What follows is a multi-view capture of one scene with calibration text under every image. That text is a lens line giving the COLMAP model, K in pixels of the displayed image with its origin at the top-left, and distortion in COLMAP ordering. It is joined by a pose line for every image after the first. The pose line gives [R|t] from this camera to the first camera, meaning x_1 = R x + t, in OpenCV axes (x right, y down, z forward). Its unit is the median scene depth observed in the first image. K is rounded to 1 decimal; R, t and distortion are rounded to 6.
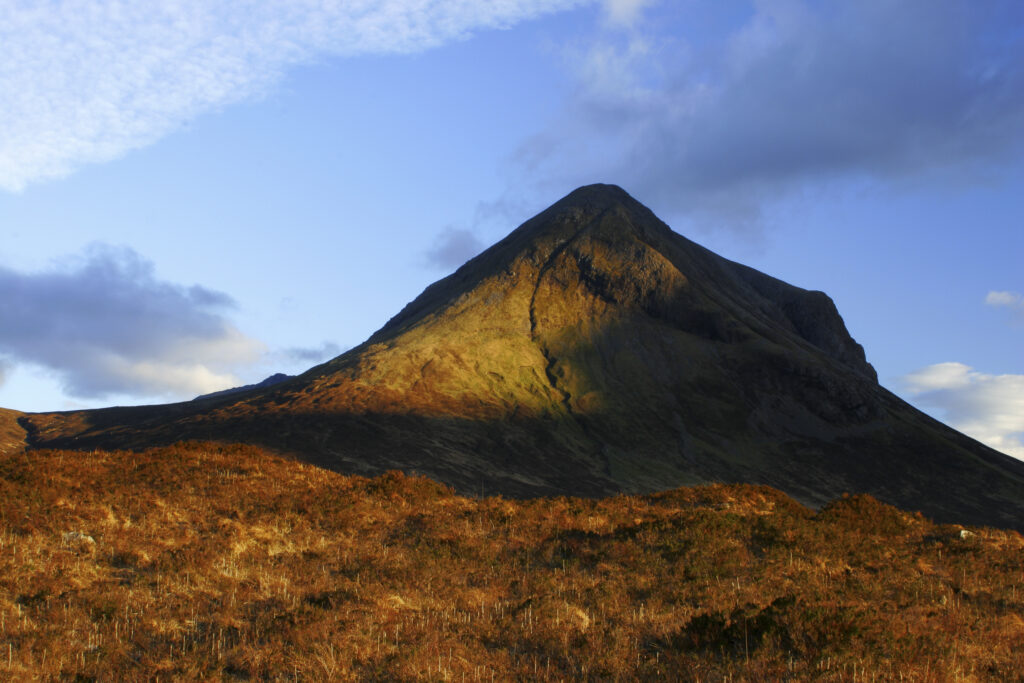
lens RADIAL K [[1545.3, 0, 507.6], [0, 1545.3, 338.7], [0, 0, 1]] dist [-0.058033, 0.000000]
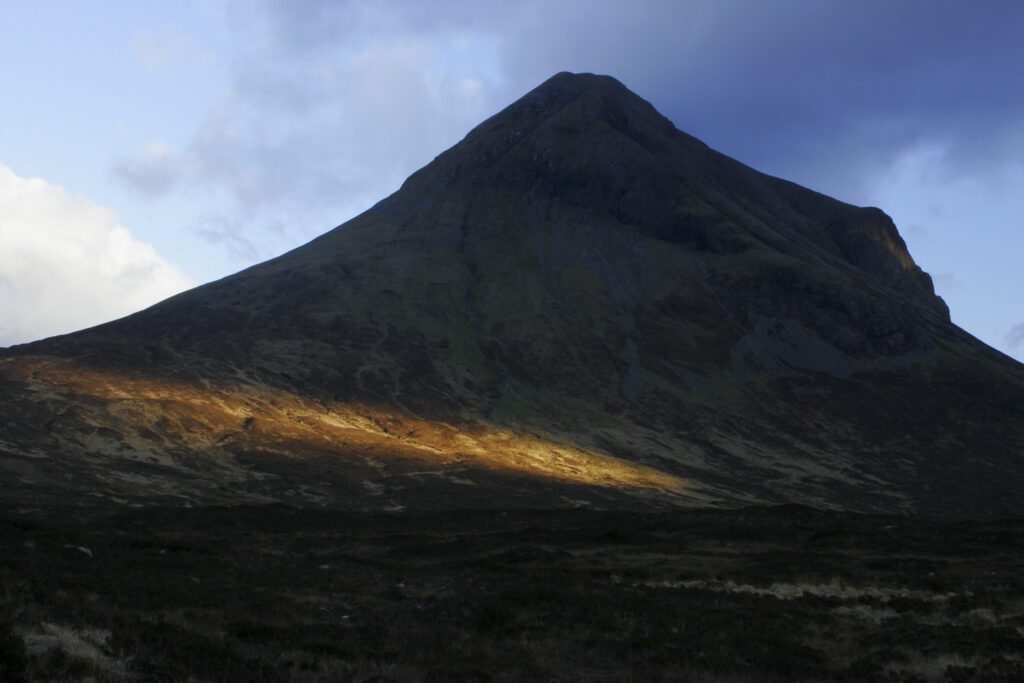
lens RADIAL K [[1545.3, 0, 511.3], [0, 1545.3, 341.0], [0, 0, 1]] dist [-0.058033, 0.000000]
pose [[0.996513, -0.013695, -0.082302, 0.117581], [0.014704, 0.999824, 0.011665, 0.040508], [0.082128, -0.012835, 0.996539, 0.270004]]
